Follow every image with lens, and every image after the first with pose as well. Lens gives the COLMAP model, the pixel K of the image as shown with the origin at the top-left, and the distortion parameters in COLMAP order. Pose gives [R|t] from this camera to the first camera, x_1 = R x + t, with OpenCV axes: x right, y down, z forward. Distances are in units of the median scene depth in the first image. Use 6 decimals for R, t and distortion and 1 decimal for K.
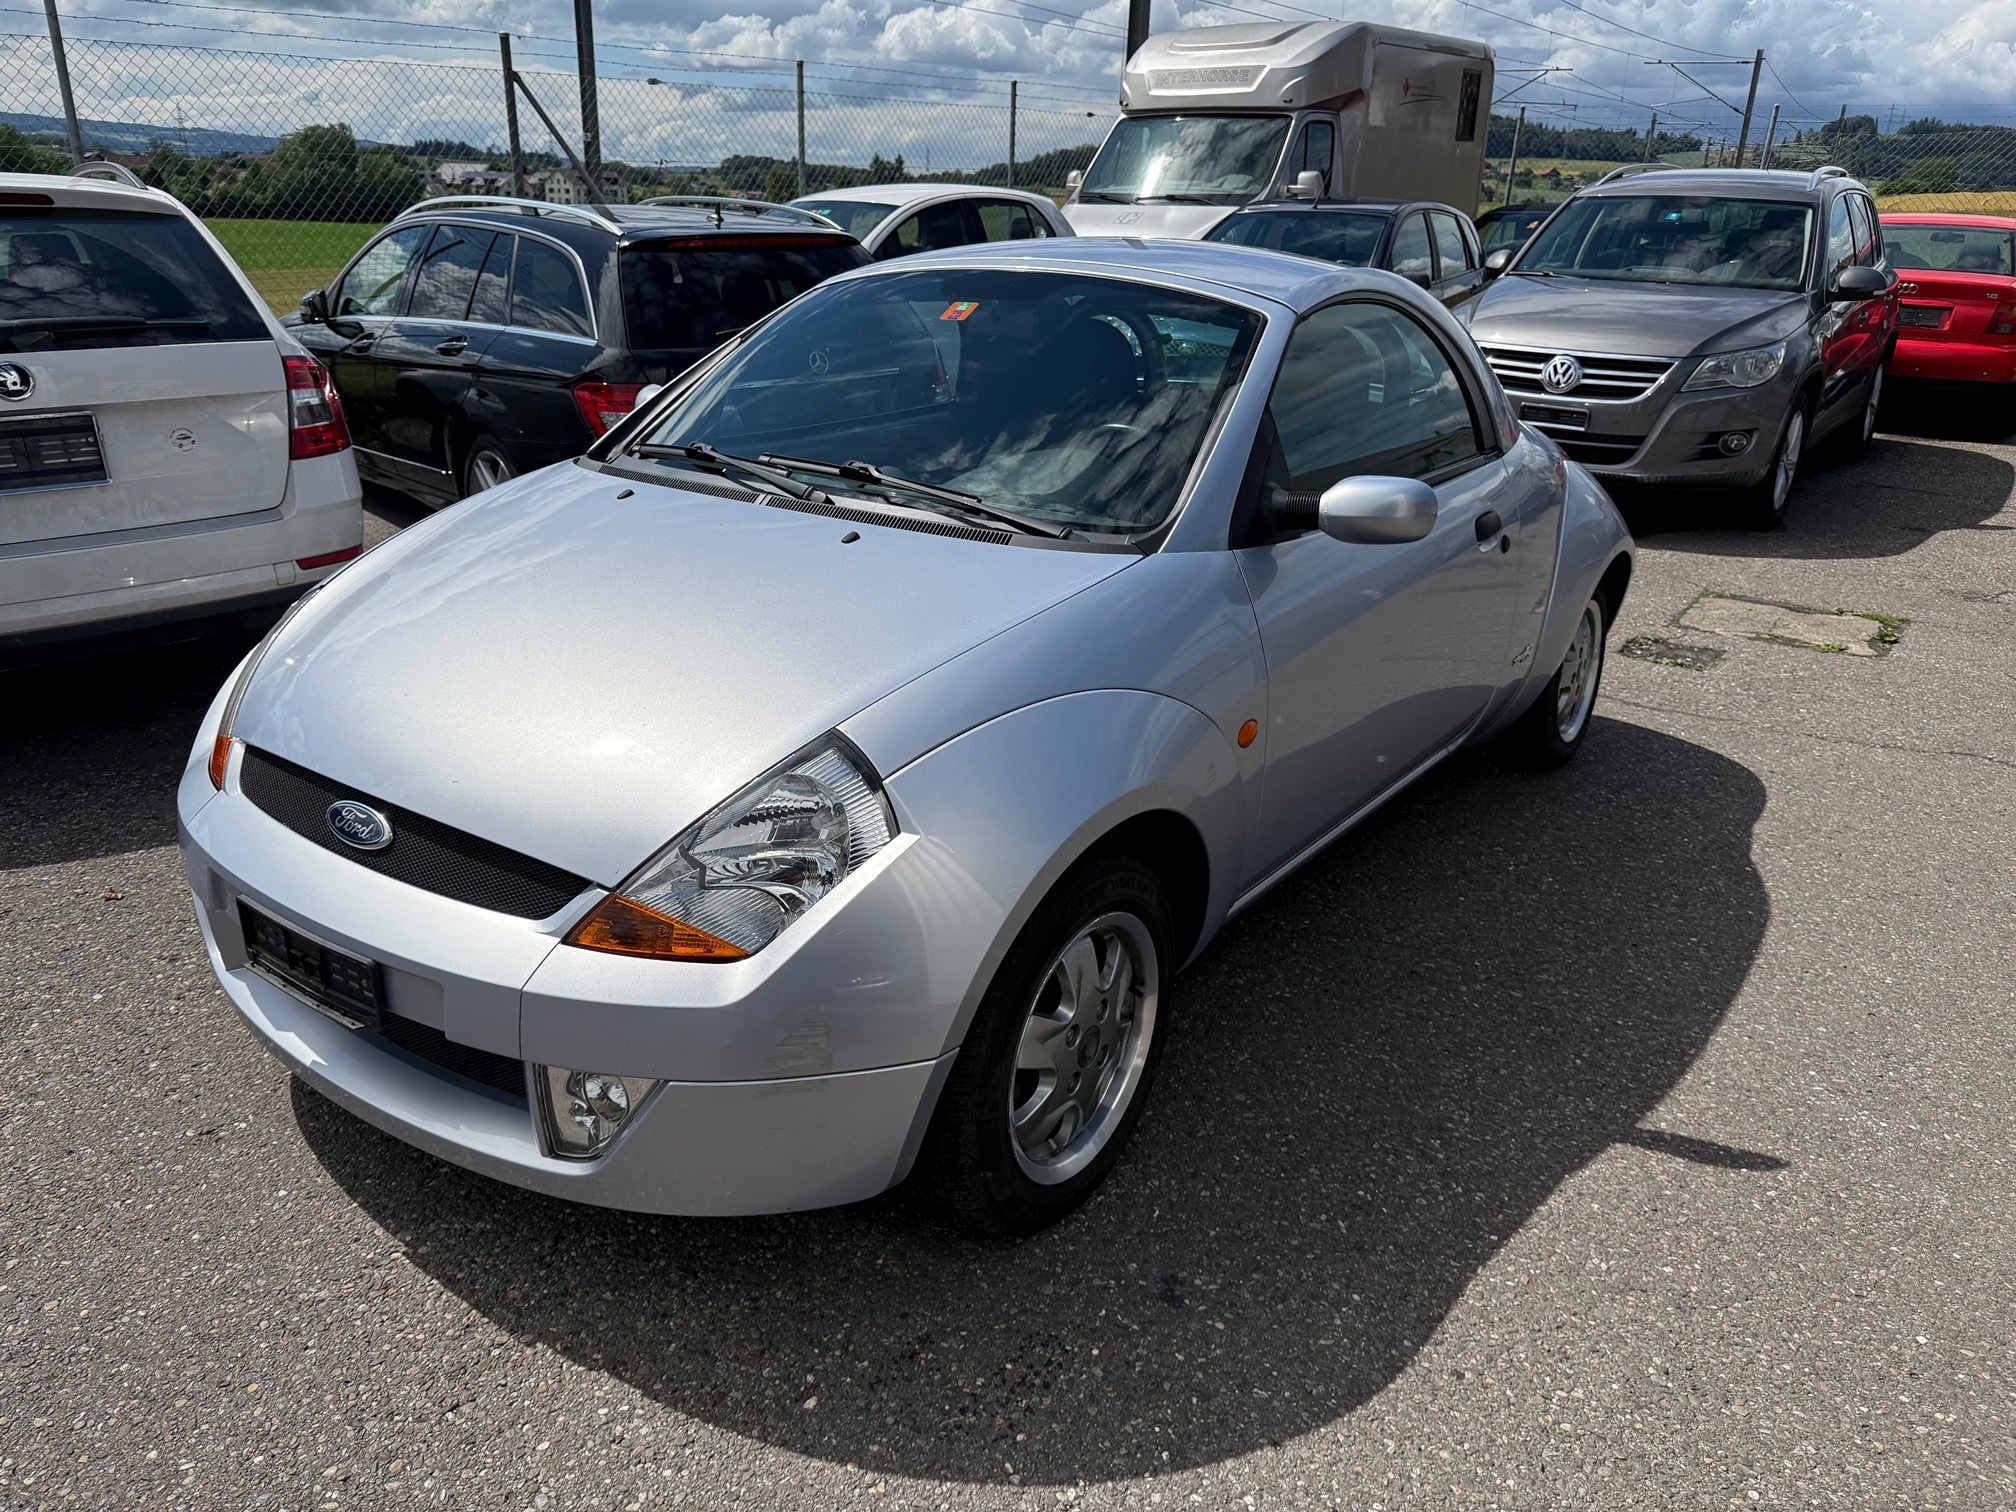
lens RADIAL K [[1450.1, 0, 1008.0], [0, 1450.1, 758.5], [0, 0, 1]] dist [-0.010335, -0.006092]
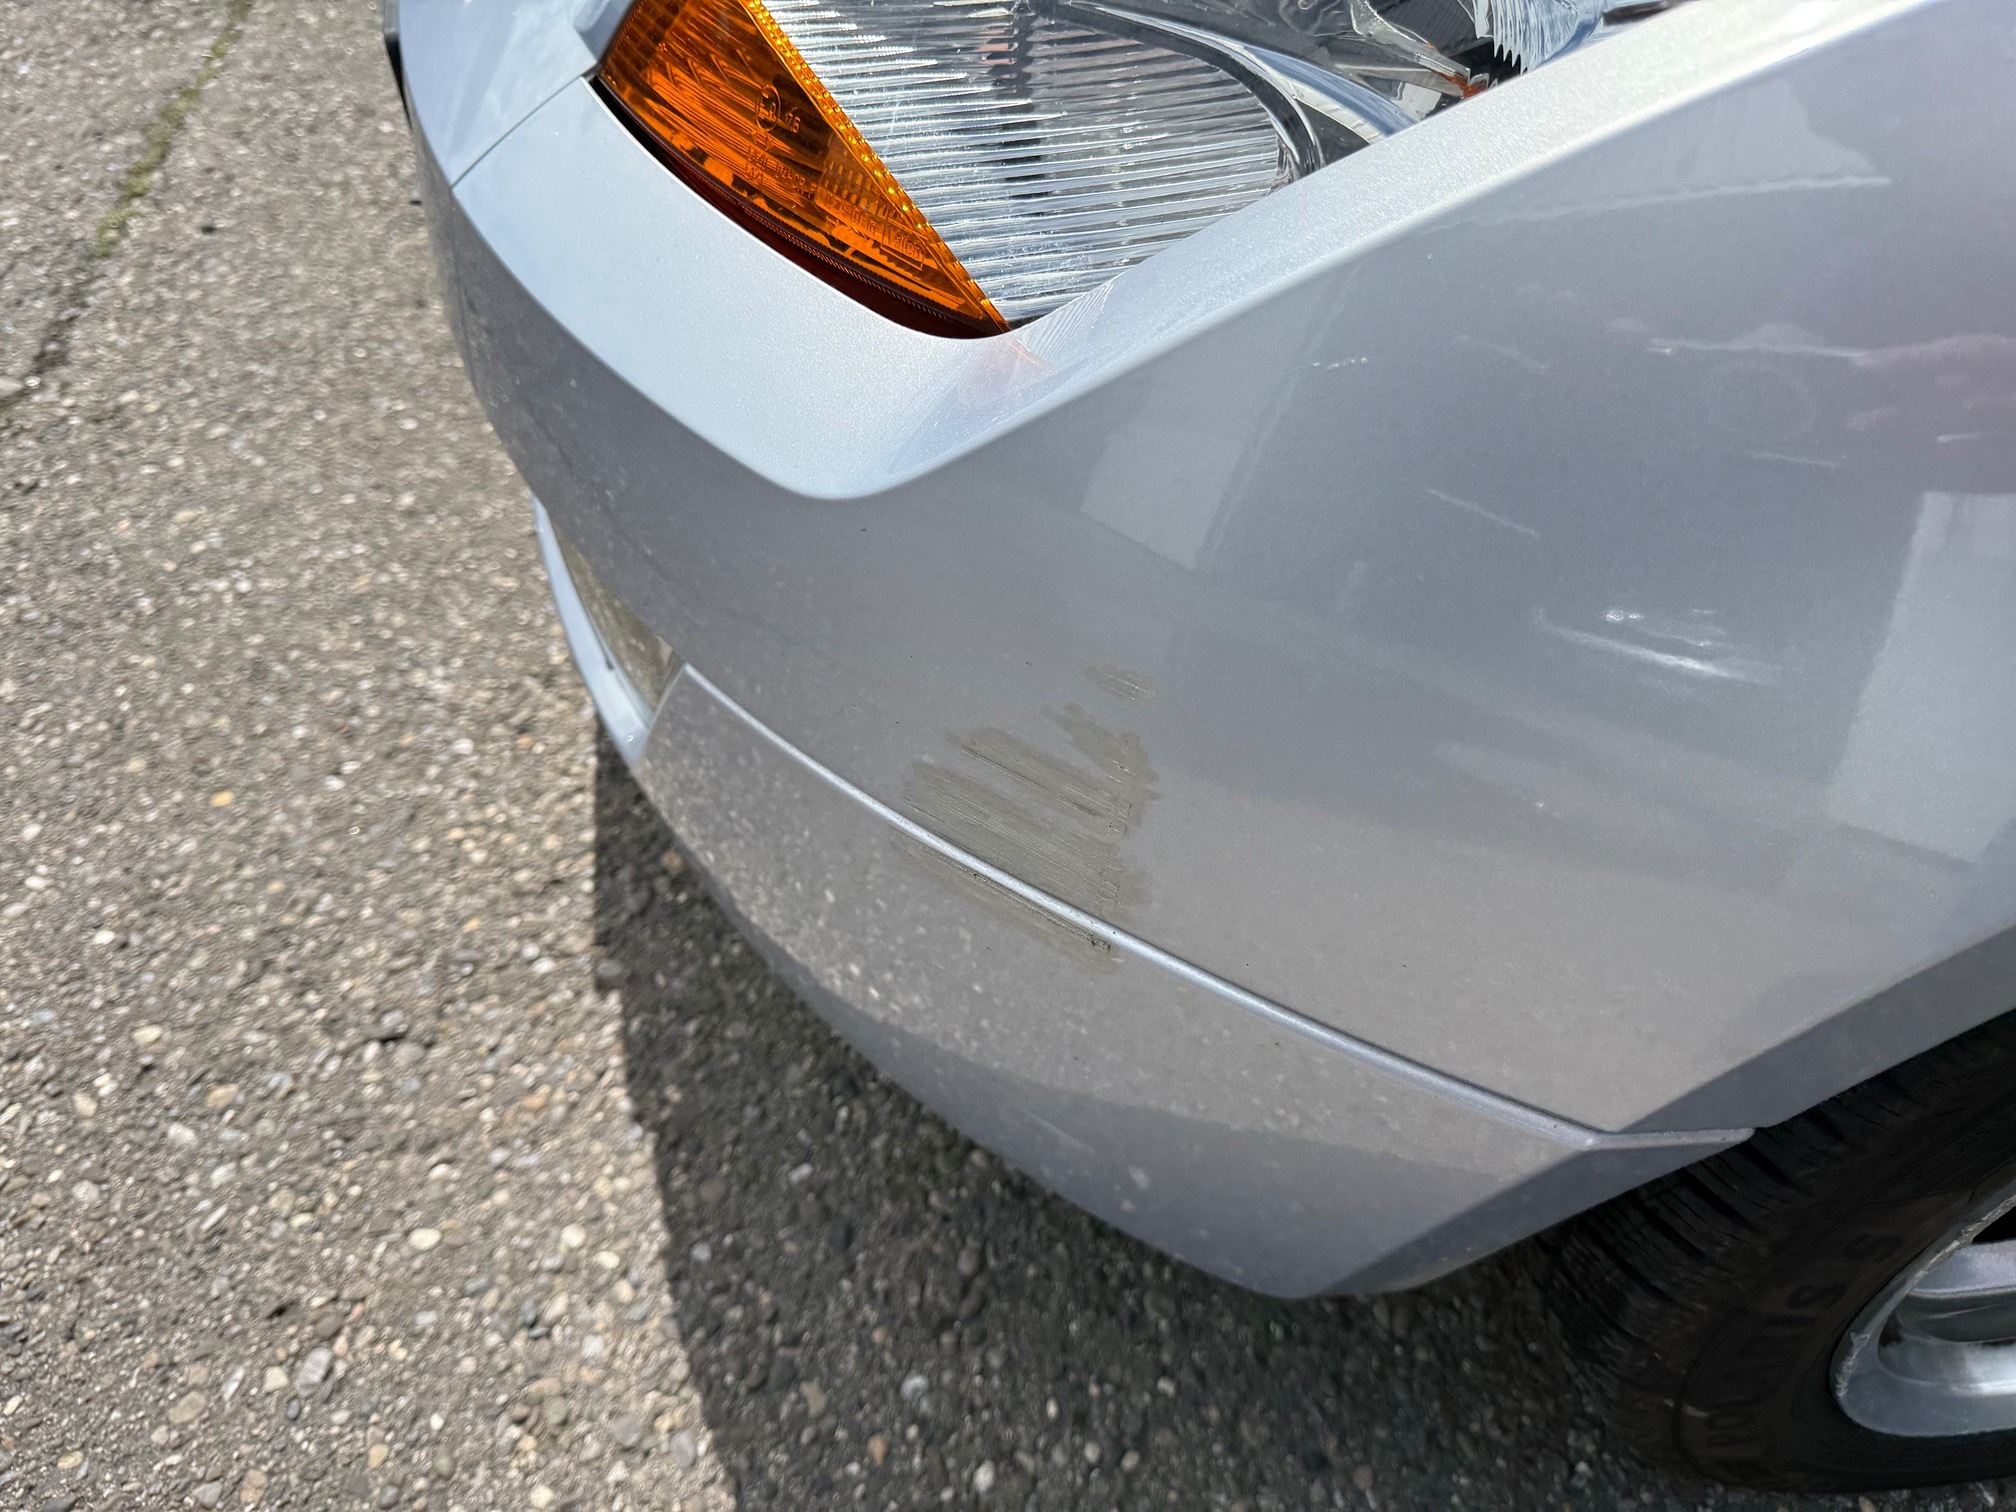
lens RADIAL K [[1450.1, 0, 1006.6], [0, 1450.1, 753.6], [0, 0, 1]] dist [-0.010335, -0.006092]
pose [[0.715190, 0.482735, -0.505440, -0.032069], [-0.216783, 0.840710, 0.496198, 0.077130], [0.664461, -0.245306, 0.705916, 0.792105]]
